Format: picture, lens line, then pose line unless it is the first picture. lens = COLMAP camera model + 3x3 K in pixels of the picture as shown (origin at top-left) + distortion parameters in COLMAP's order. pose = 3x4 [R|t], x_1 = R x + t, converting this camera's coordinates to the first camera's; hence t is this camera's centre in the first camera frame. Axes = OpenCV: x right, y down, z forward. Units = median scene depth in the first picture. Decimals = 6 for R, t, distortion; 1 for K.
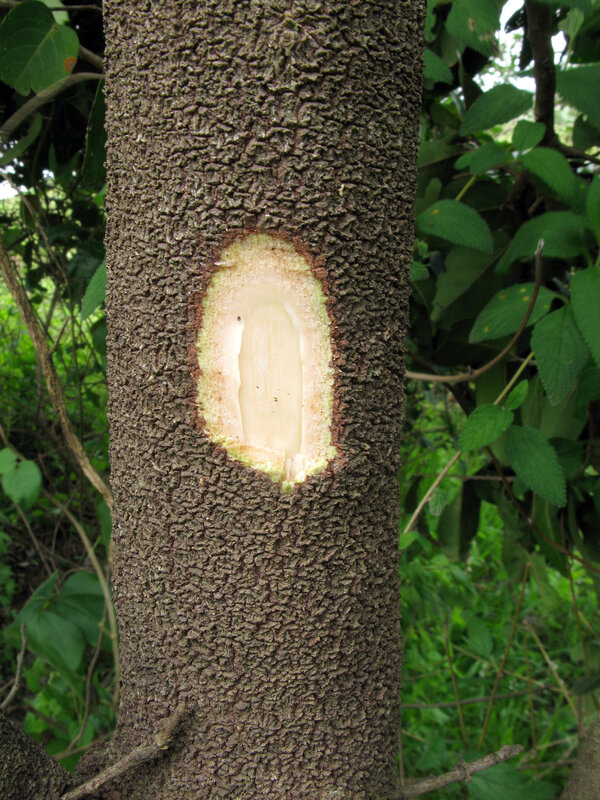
lens RADIAL K [[803.5, 0, 295.3], [0, 803.5, 393.1], [0, 0, 1]] dist [-0.083696, 0.000000]
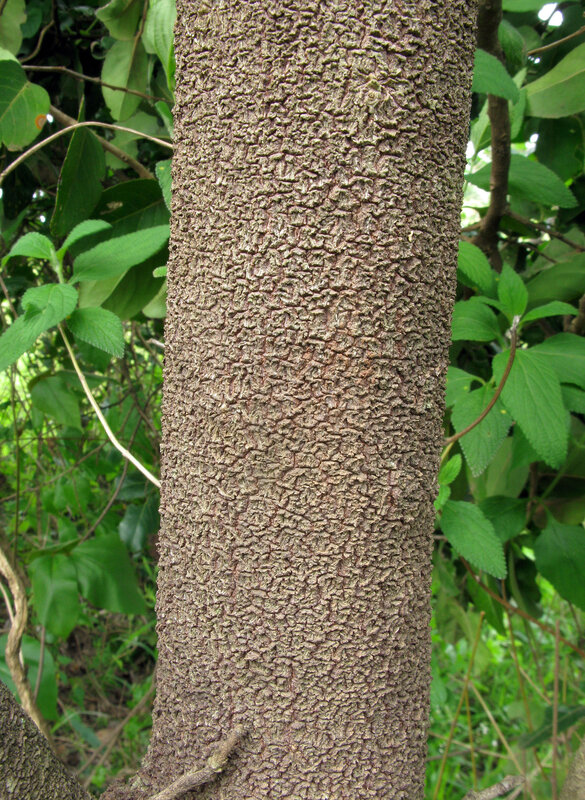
lens RADIAL K [[803.5, 0, 297.4], [0, 803.5, 405.0], [0, 0, 1]] dist [-0.083696, 0.000000]
pose [[0.995173, 0.015281, 0.096940, -0.183813], [-0.008880, 0.997772, -0.066128, 0.048172], [-0.097735, 0.064948, 0.993091, -0.057648]]
